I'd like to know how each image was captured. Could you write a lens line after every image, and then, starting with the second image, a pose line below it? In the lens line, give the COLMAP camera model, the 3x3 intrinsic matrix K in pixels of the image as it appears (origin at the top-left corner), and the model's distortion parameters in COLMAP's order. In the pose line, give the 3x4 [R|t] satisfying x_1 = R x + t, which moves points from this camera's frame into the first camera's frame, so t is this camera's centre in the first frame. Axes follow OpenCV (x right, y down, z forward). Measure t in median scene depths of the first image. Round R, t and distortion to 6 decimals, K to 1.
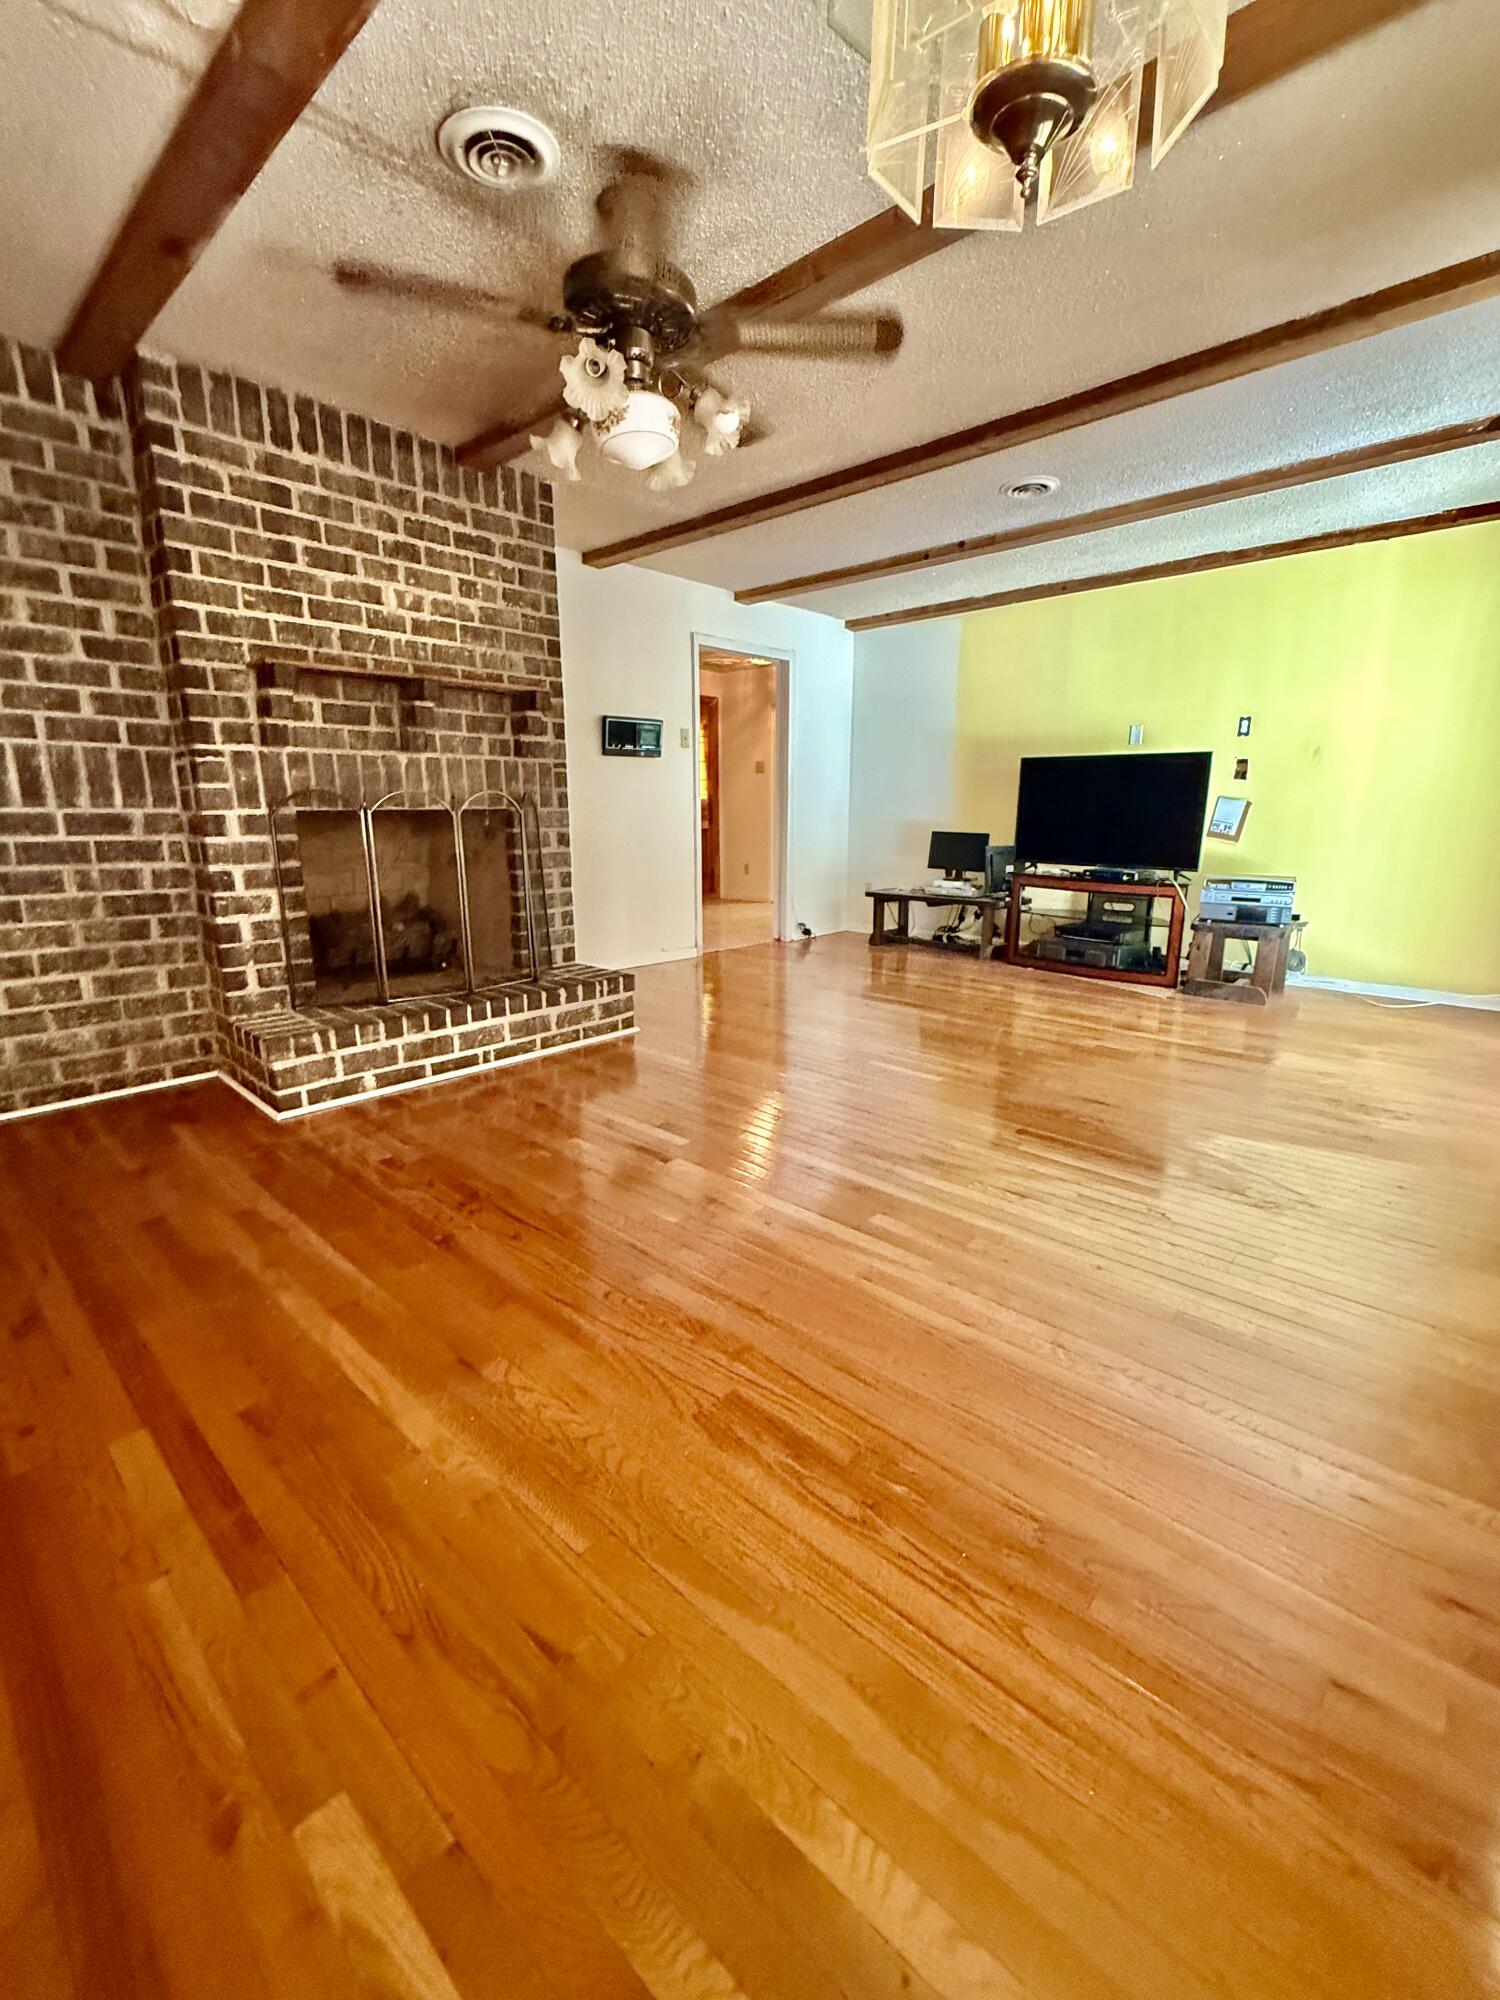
lens RADIAL K [[854.7, 0, 751.6], [0, 854.7, 998.7], [0, 0, 1]] dist [-0.001009, -0.000333]
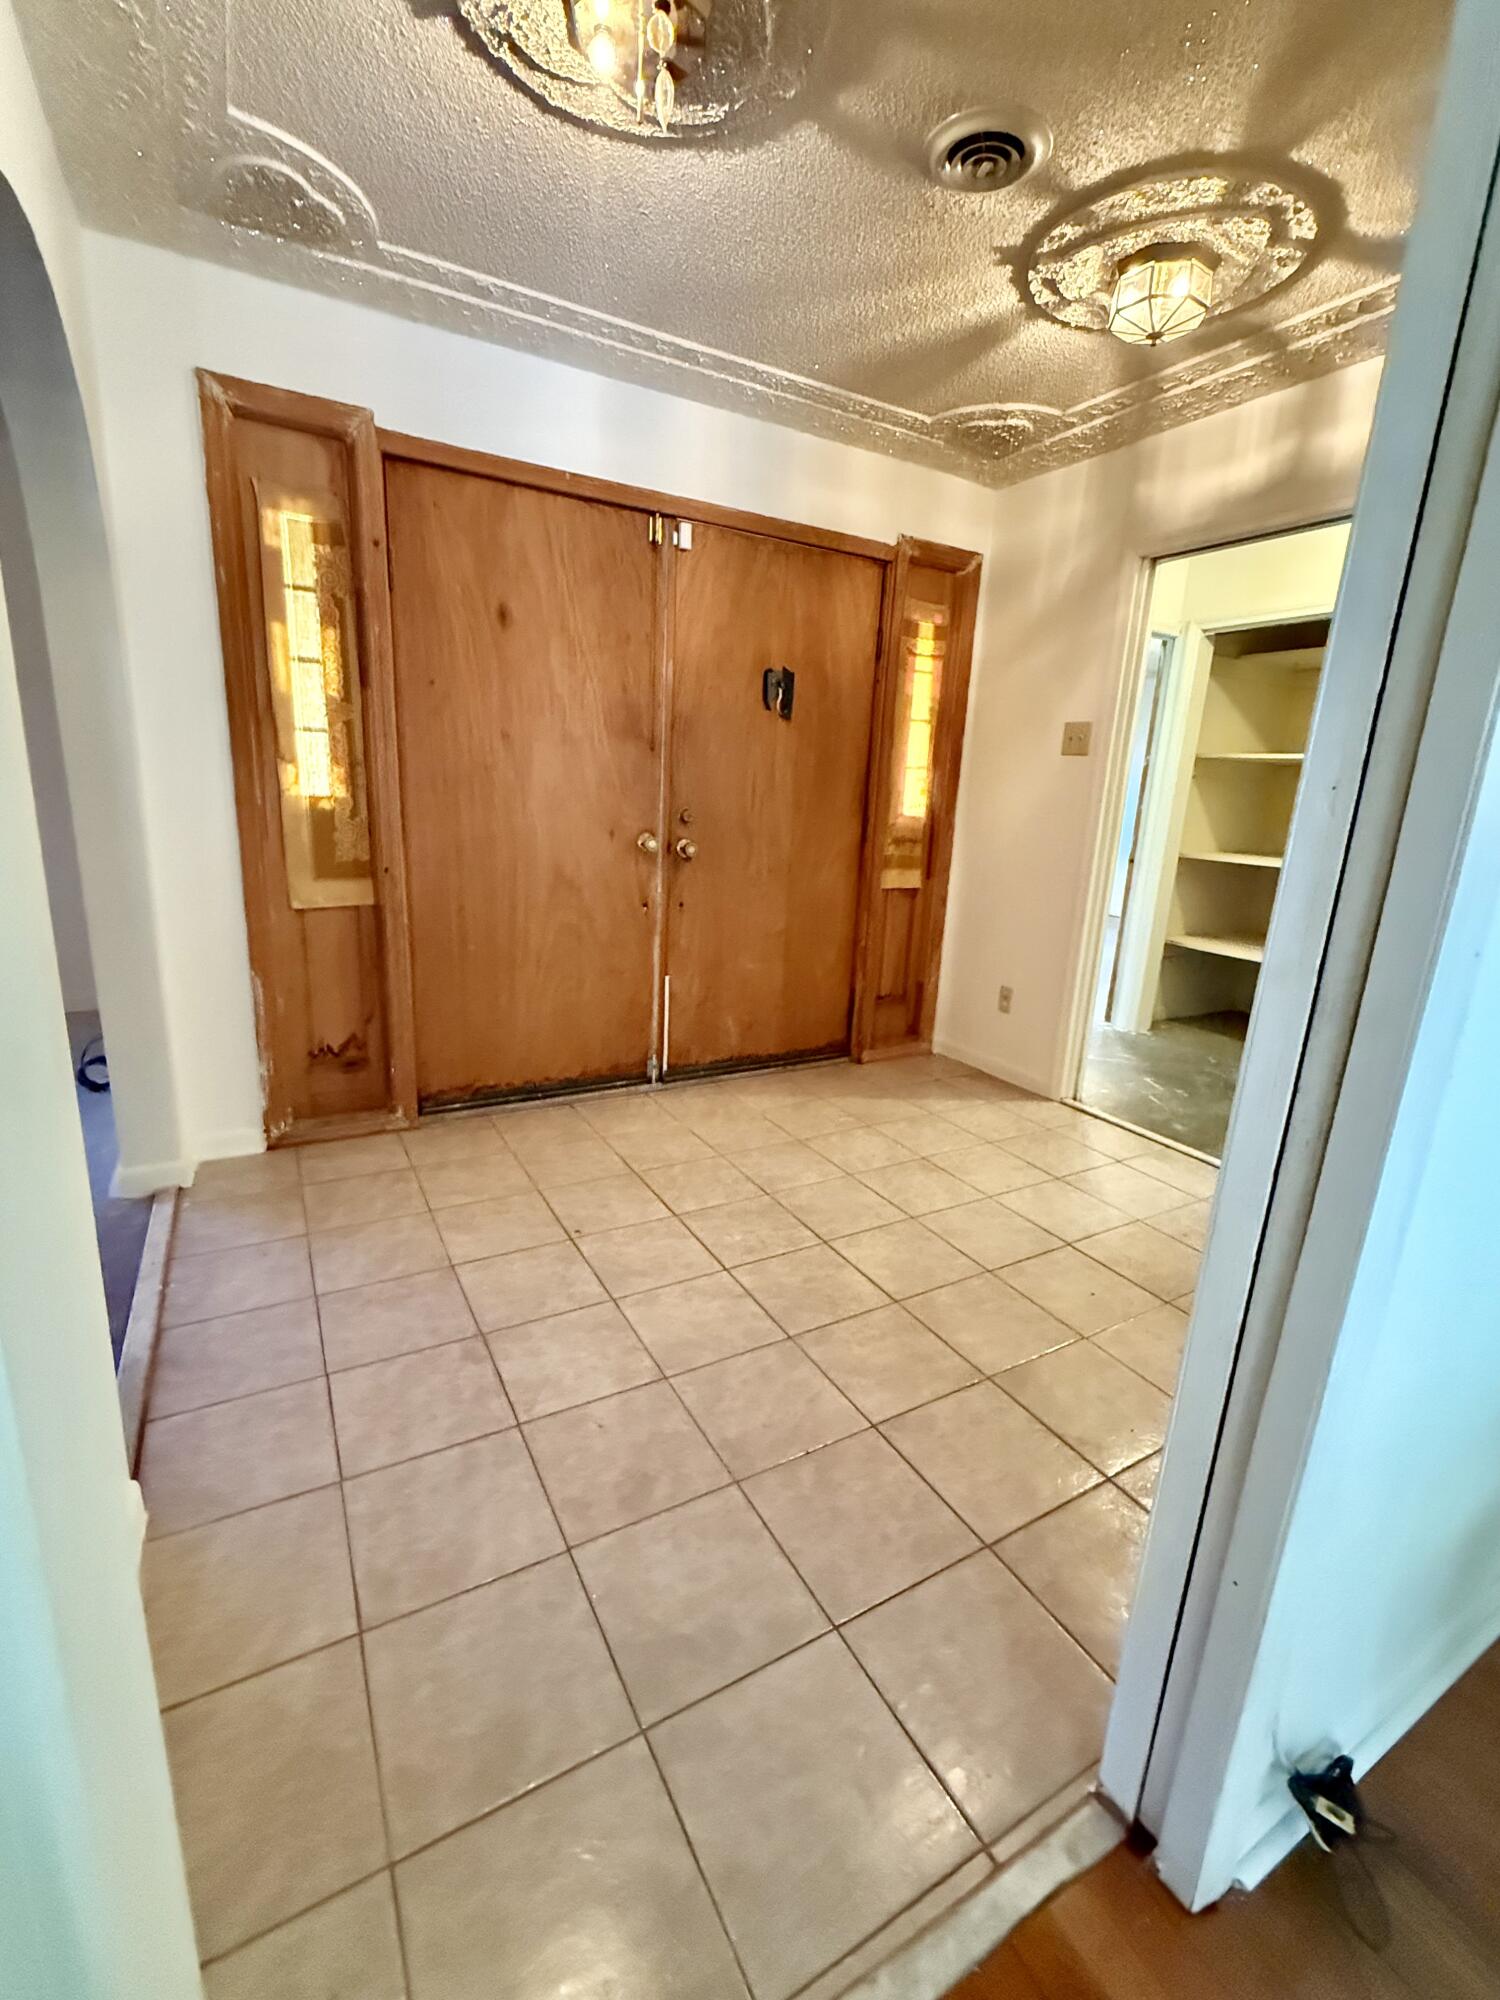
lens RADIAL K [[854.7, 0, 751.6], [0, 854.7, 998.7], [0, 0, 1]] dist [-0.001009, -0.000333]
pose [[0.951890, 0.118697, -0.282518, -0.017889], [-0.114063, 0.992930, 0.032858, -0.453592], [0.284420, 0.000947, 0.958699, 1.764969]]
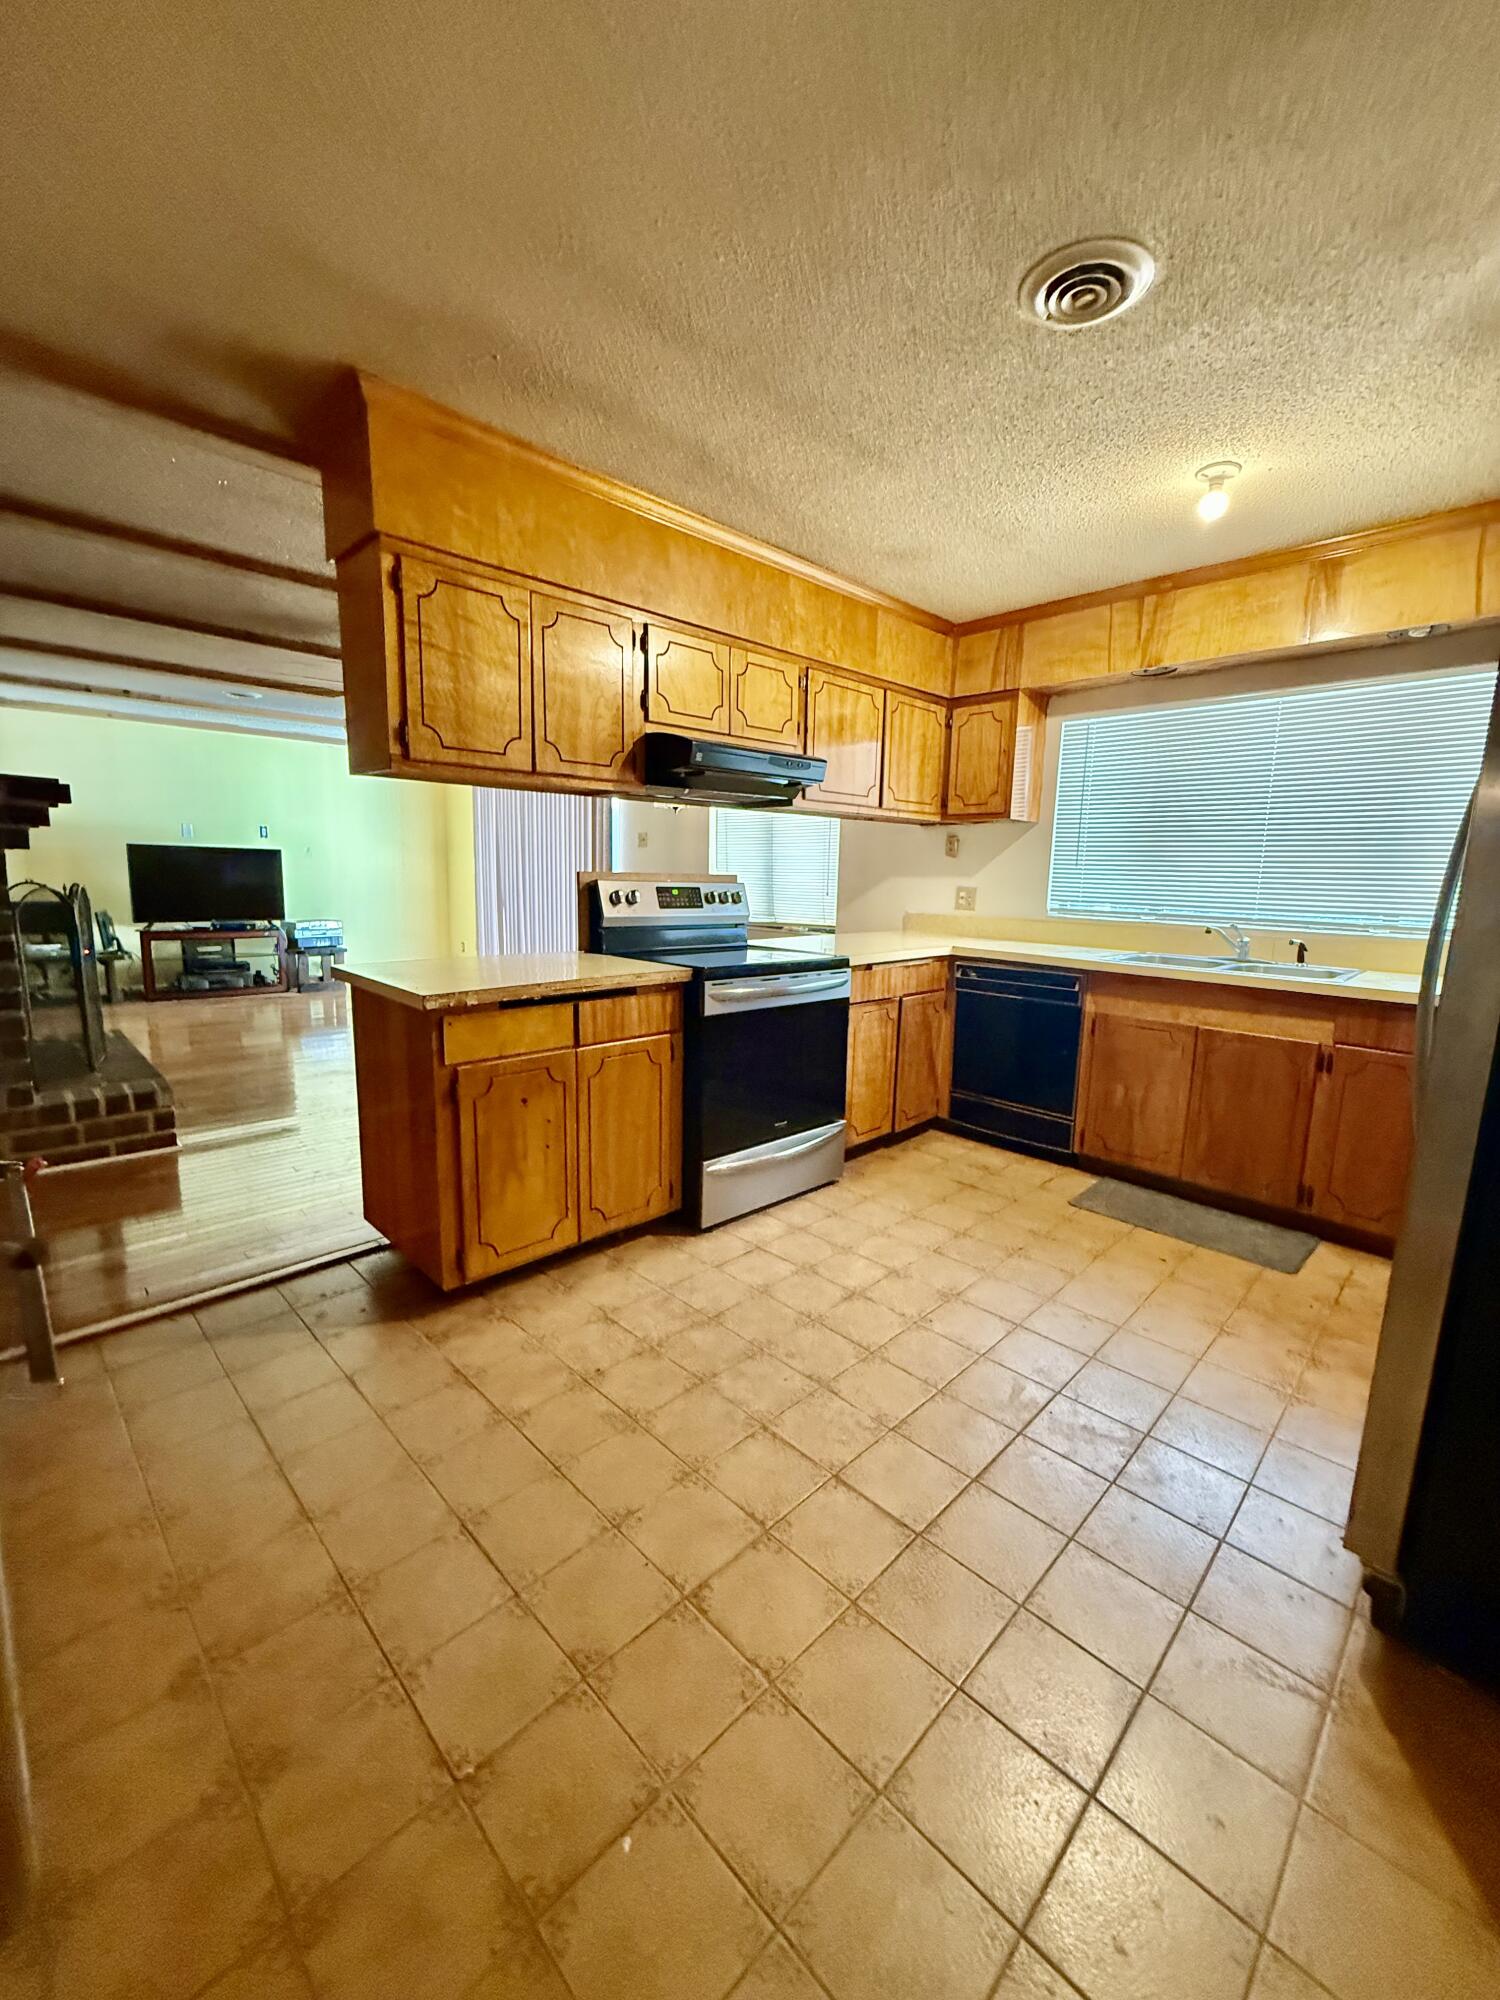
lens RADIAL K [[799.2, 0, 751.4], [0, 799.2, 995.8], [0, 0, 1]] dist [-0.000605, 0.000319]
pose [[0.038826, -0.153174, 0.987436, -1.485522], [0.197923, 0.969782, 0.142653, -0.071551], [-0.979448, 0.189898, 0.067970, 0.046908]]
